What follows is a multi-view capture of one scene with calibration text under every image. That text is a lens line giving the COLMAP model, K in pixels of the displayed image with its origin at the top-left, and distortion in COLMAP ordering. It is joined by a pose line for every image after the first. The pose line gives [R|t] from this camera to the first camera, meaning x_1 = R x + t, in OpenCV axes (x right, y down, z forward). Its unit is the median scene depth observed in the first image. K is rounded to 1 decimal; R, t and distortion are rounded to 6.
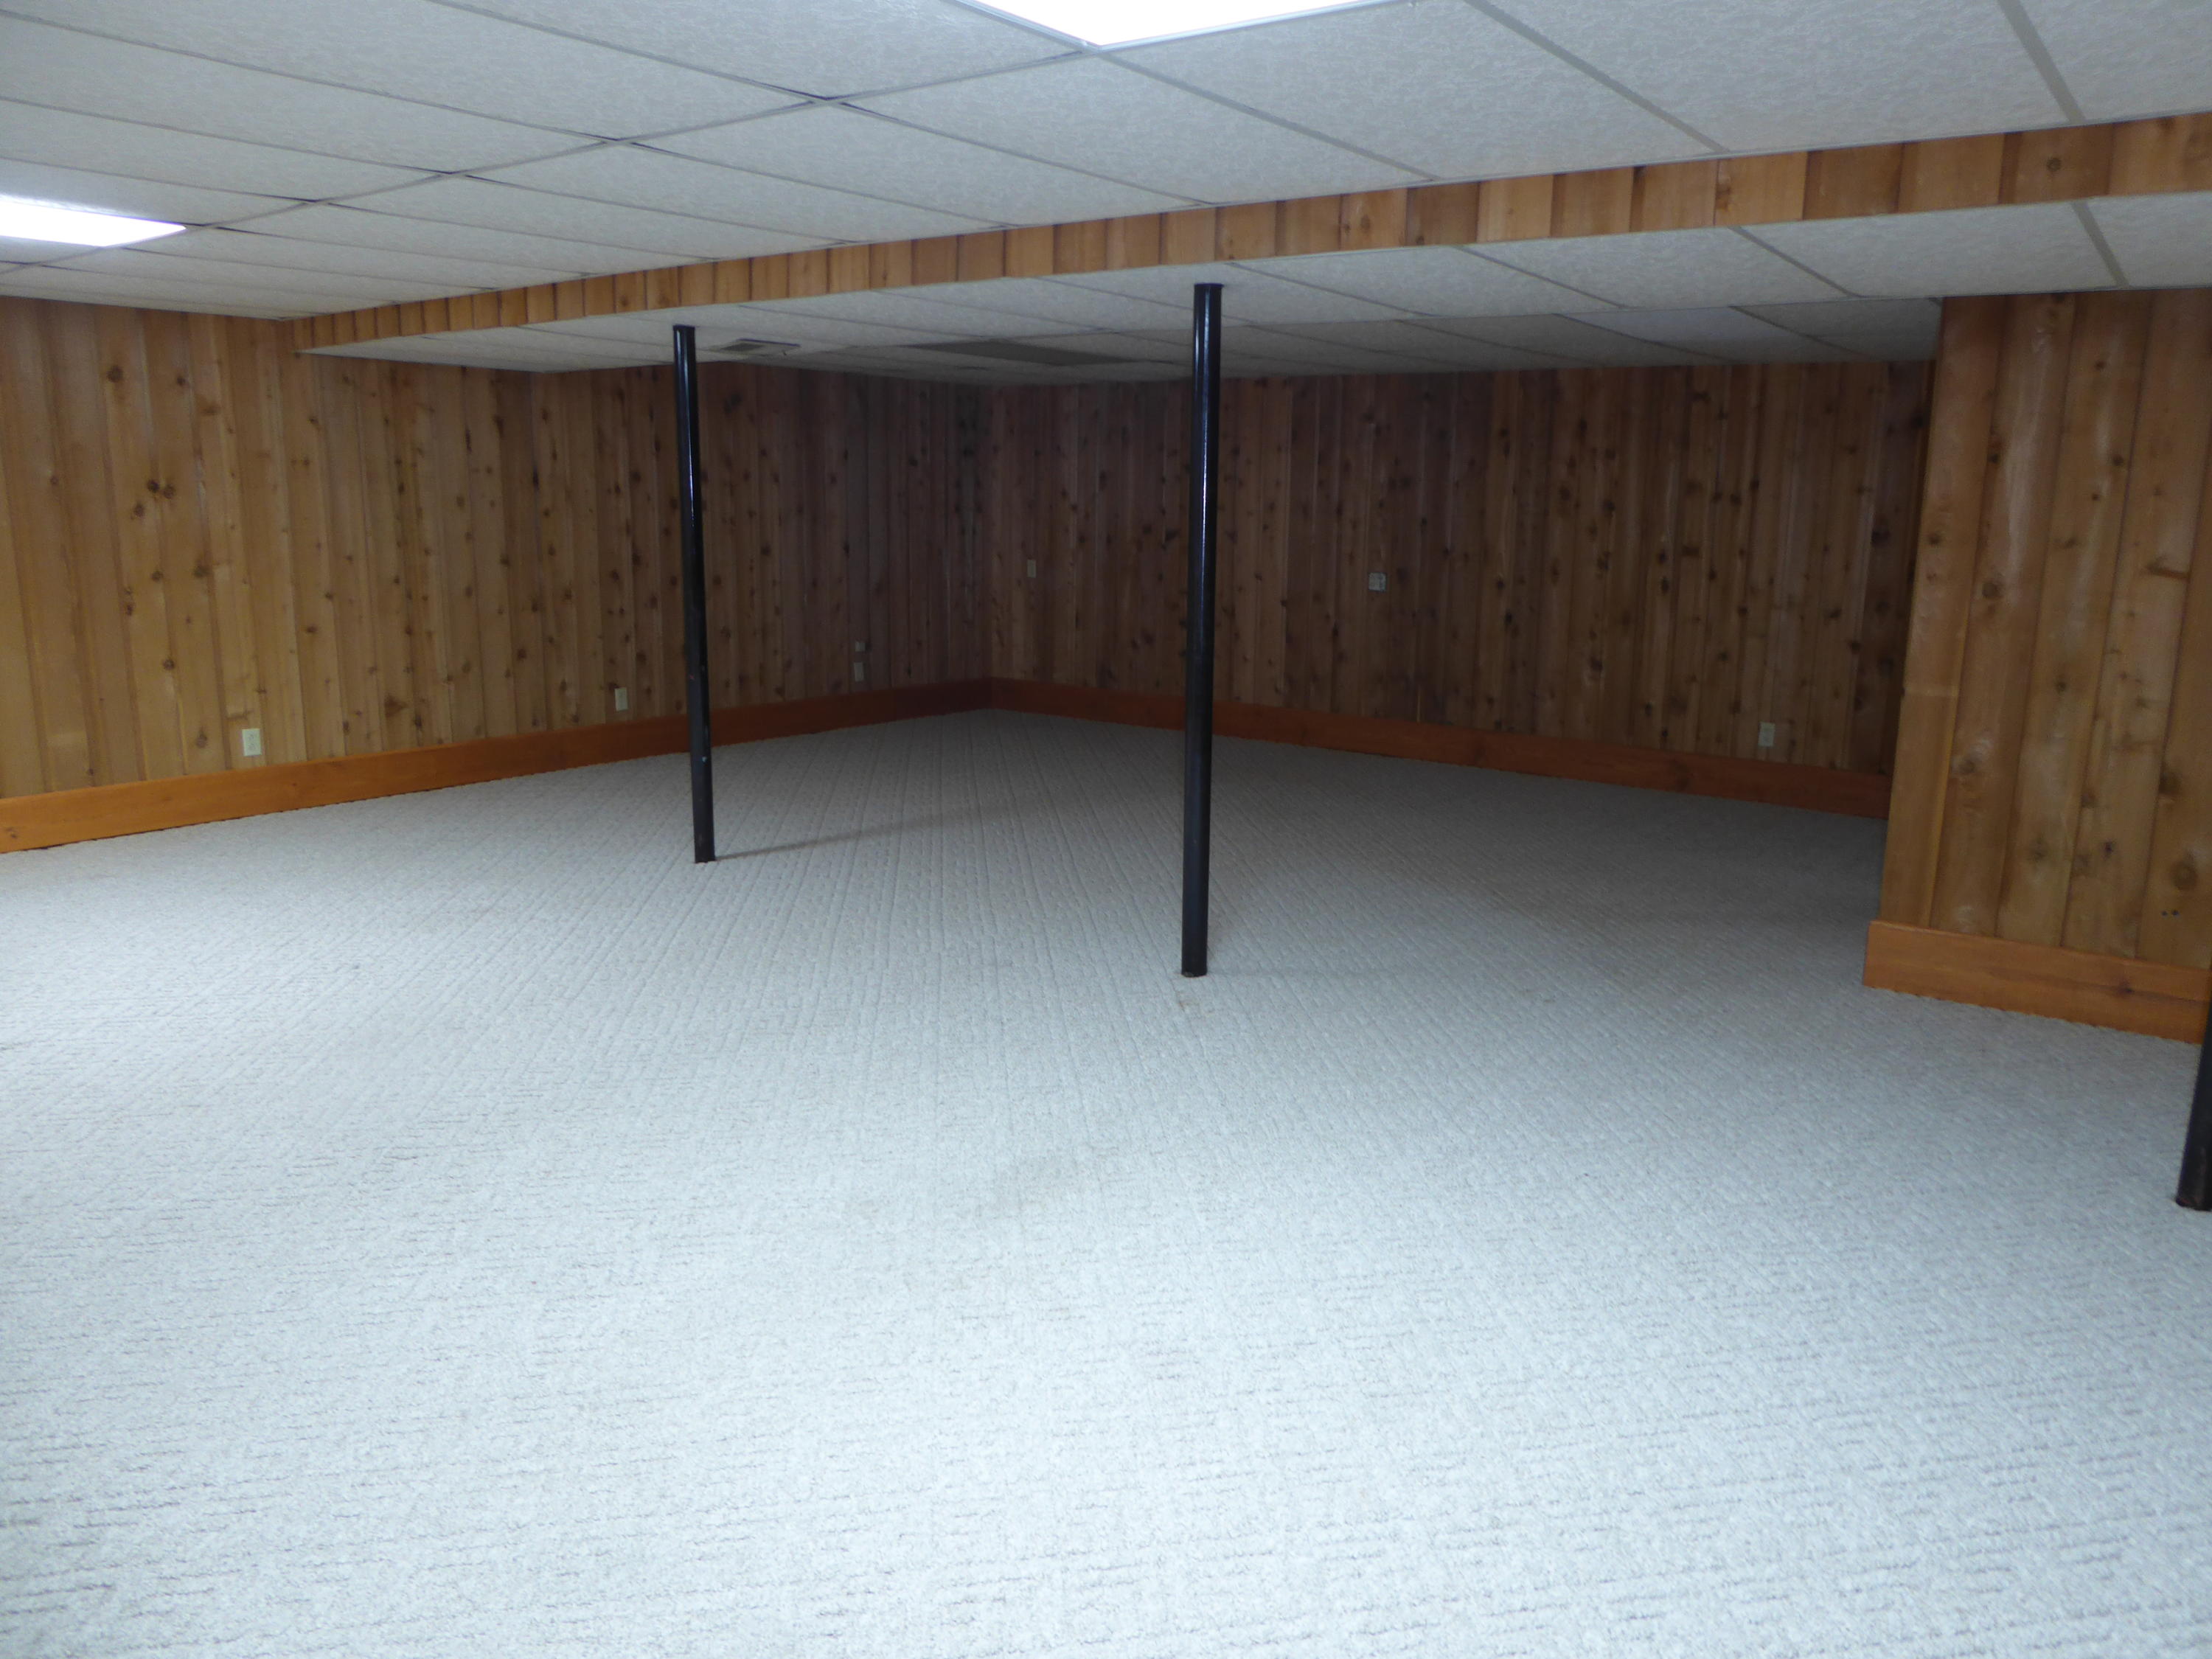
lens RADIAL K [[1573.1, 0, 1113.6], [0, 1573.1, 804.4], [0, 0, 1]] dist [-0.041493, 0.022896]
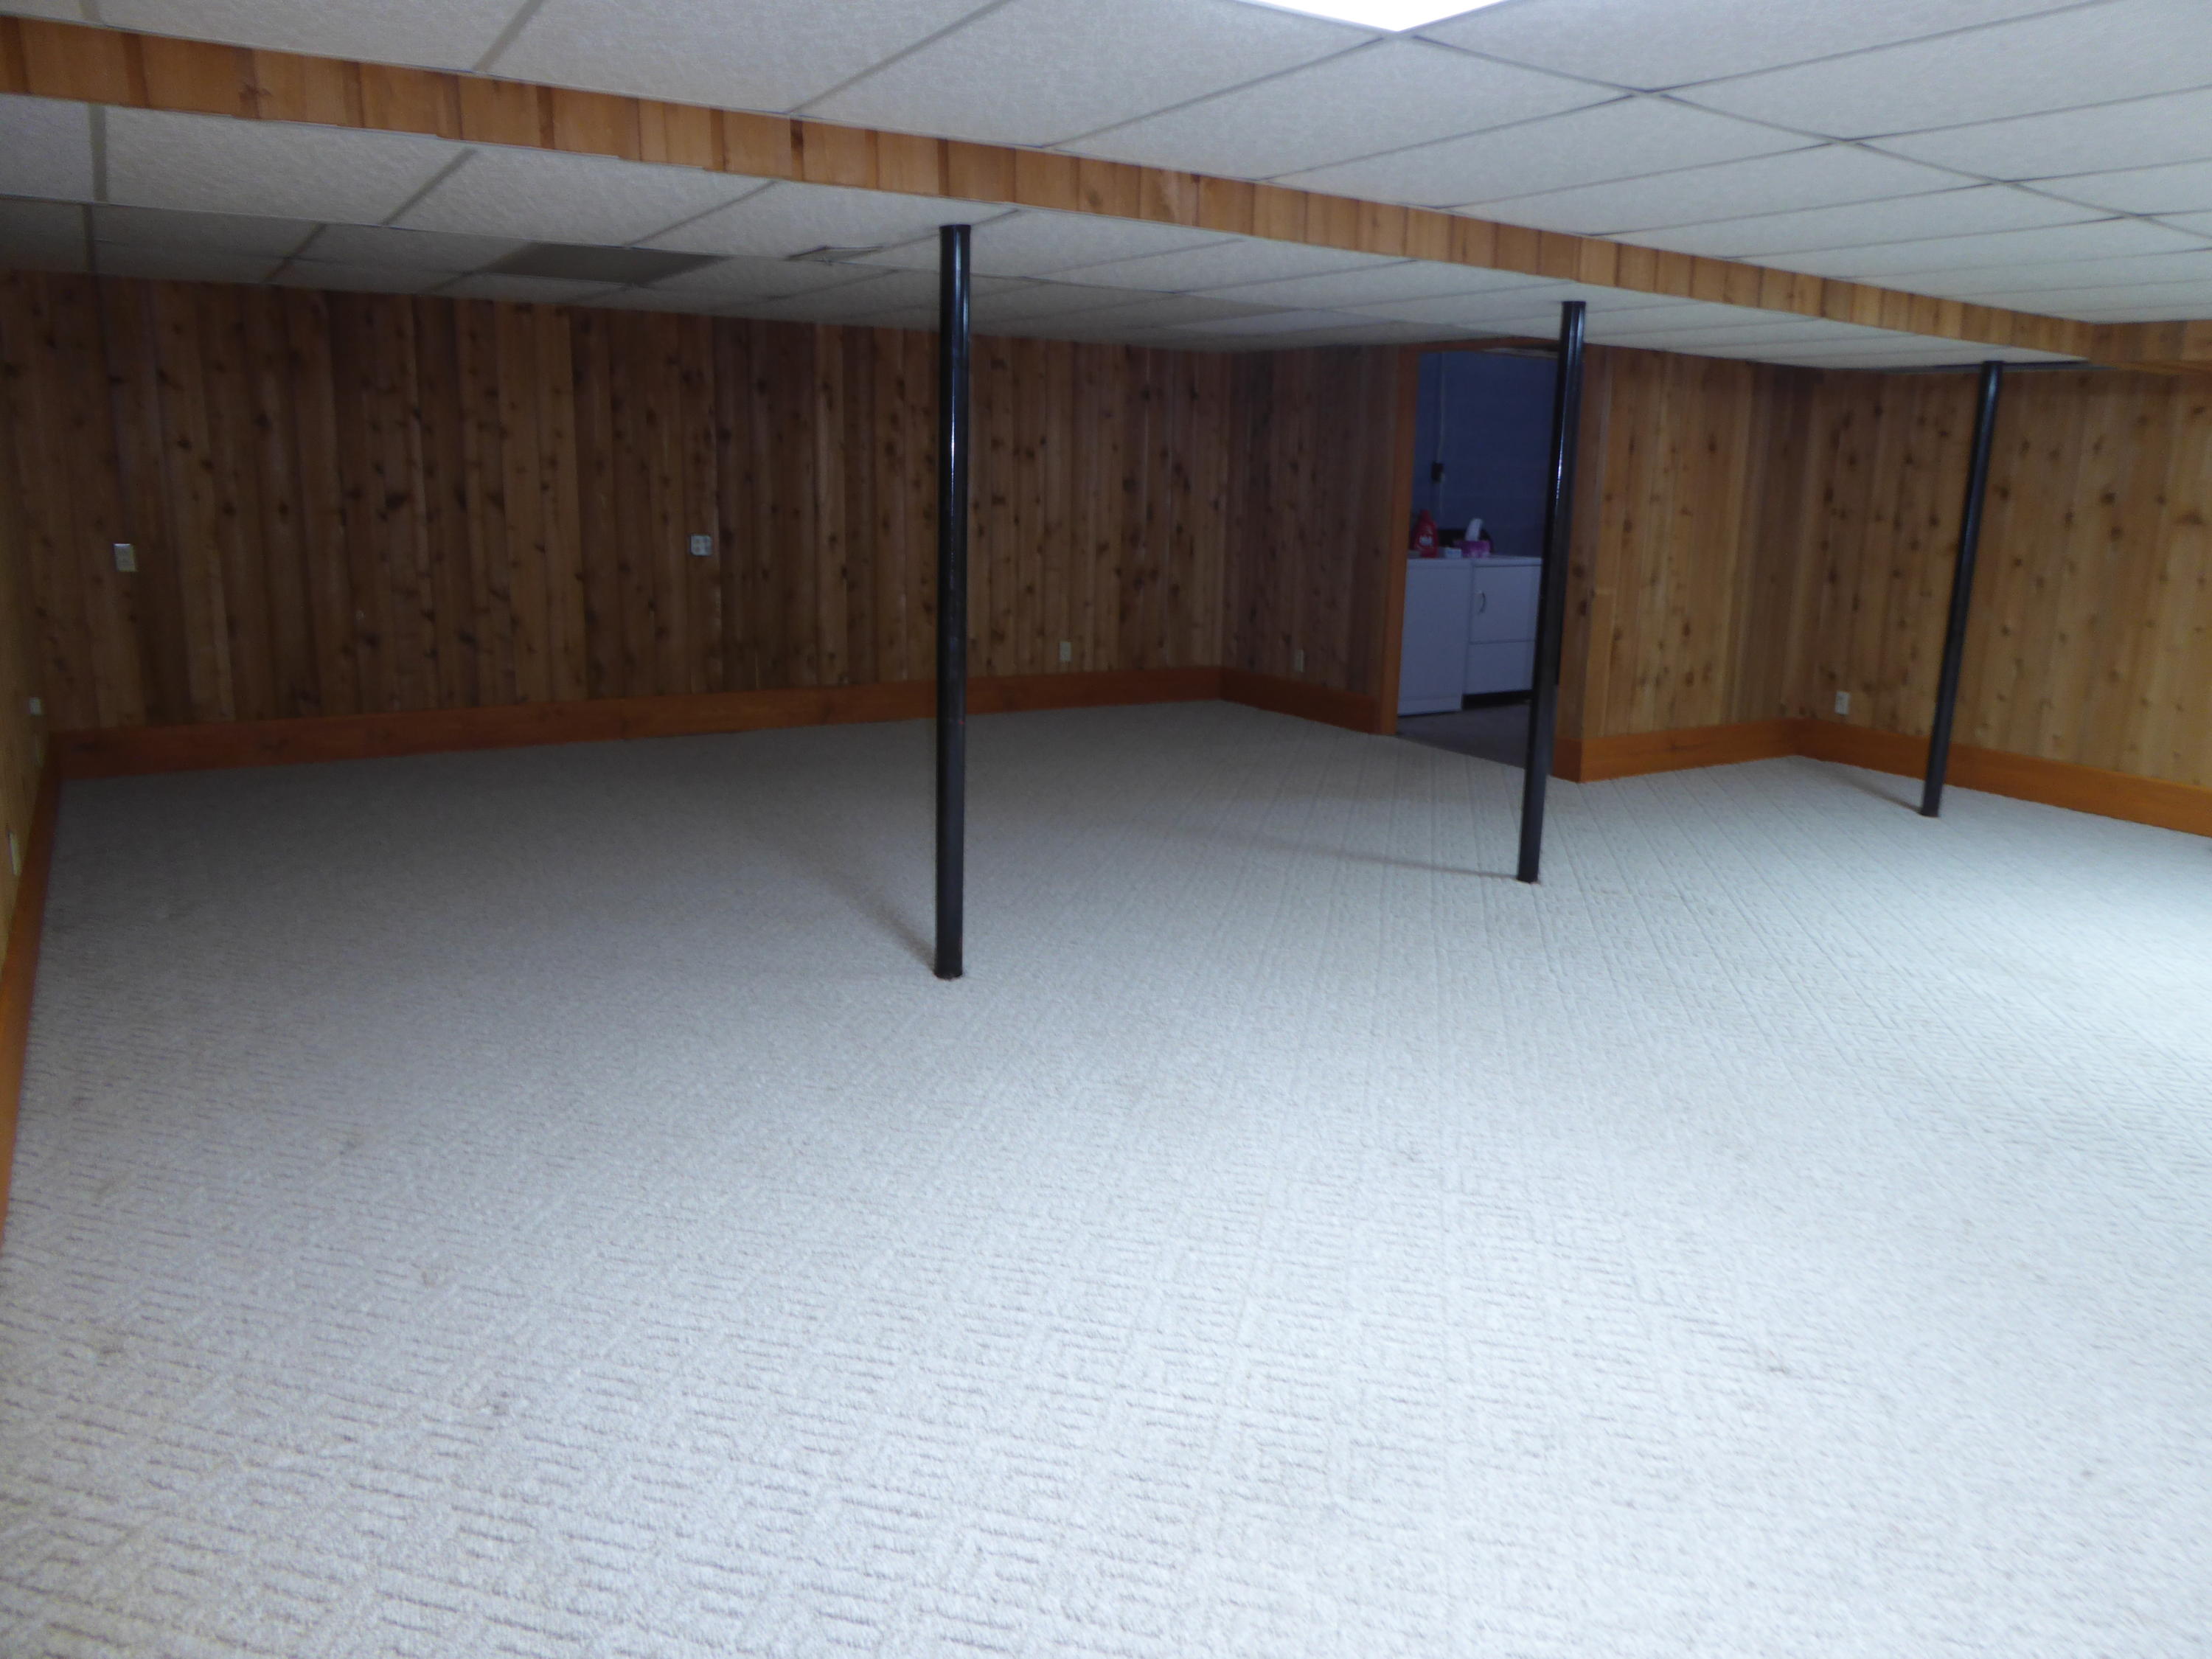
lens RADIAL K [[1573.1, 0, 1130.4], [0, 1573.1, 808.7], [0, 0, 1]] dist [-0.041493, 0.022896]
pose [[0.353027, -0.209838, 0.911779, -0.690714], [0.160577, 0.973654, 0.161905, -0.114229], [-0.921730, 0.089254, 0.377421, 0.506696]]
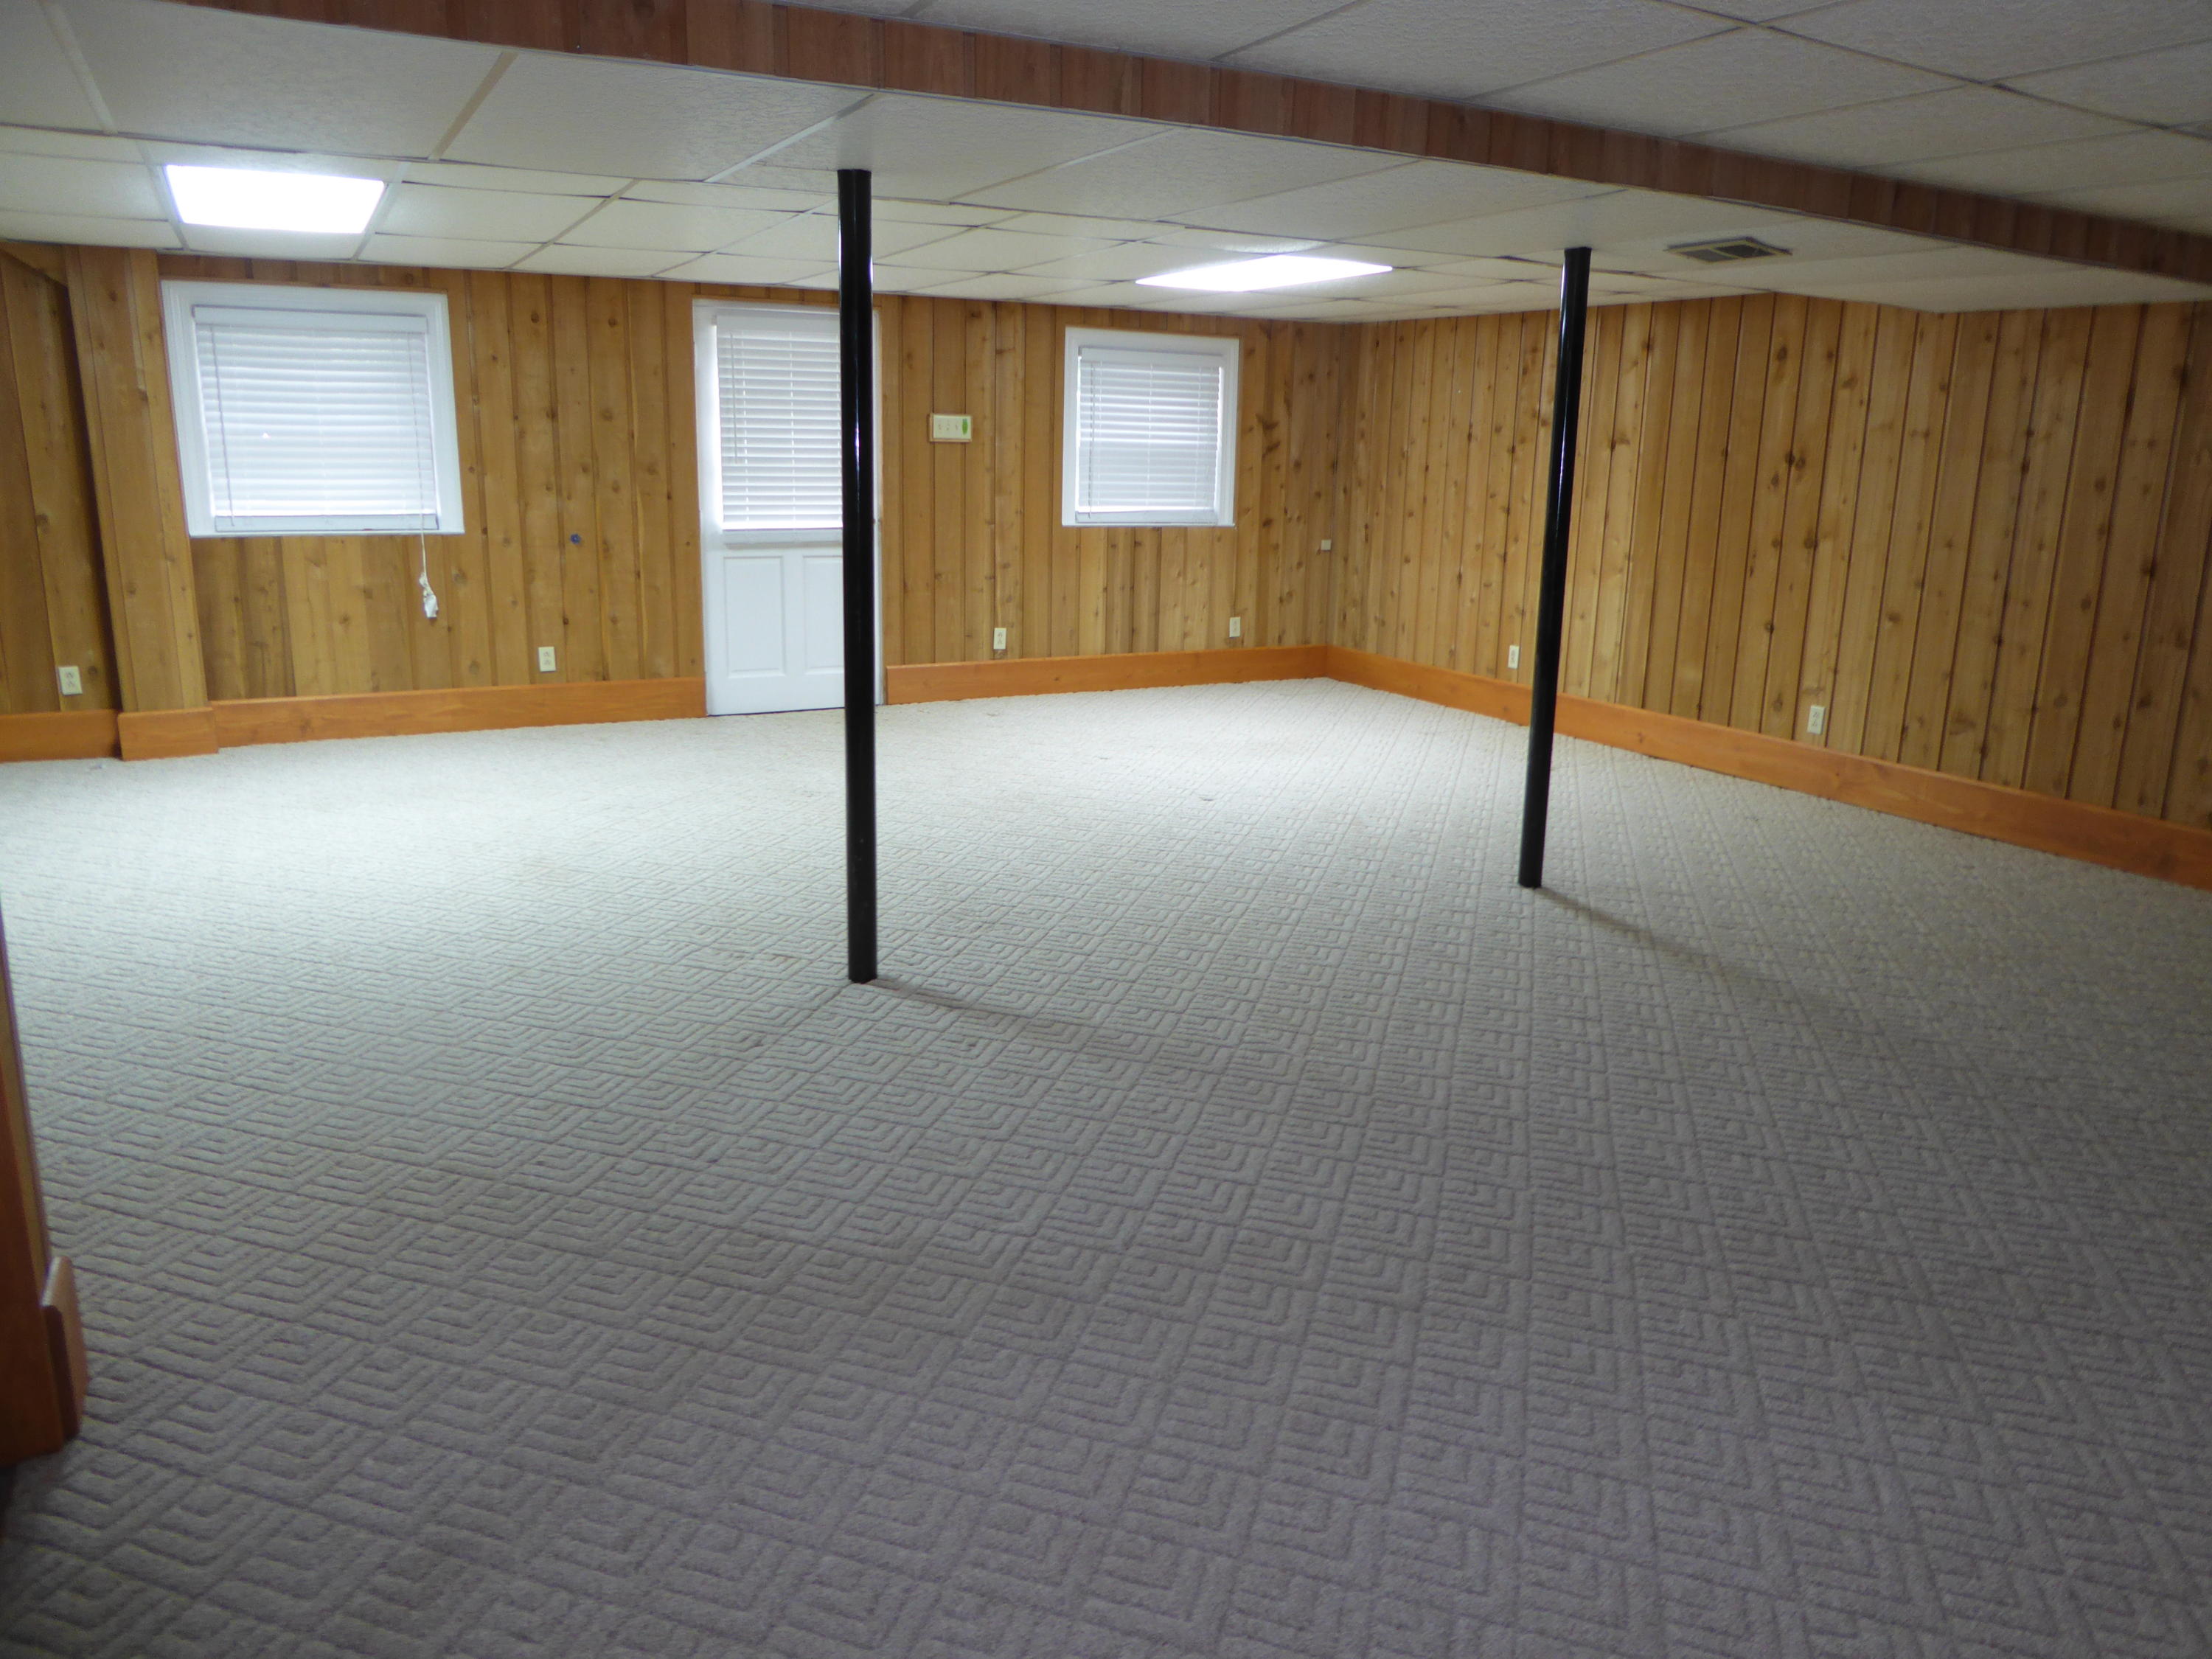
lens RADIAL K [[1573.1, 0, 1134.6], [0, 1573.1, 802.3], [0, 0, 1]] dist [-0.041493, 0.022896]
pose [[-0.421332, 0.177843, -0.889298, 0.461041], [-0.204863, 0.936575, 0.284358, -0.162202], [0.883465, 0.301993, -0.358175, 0.871384]]
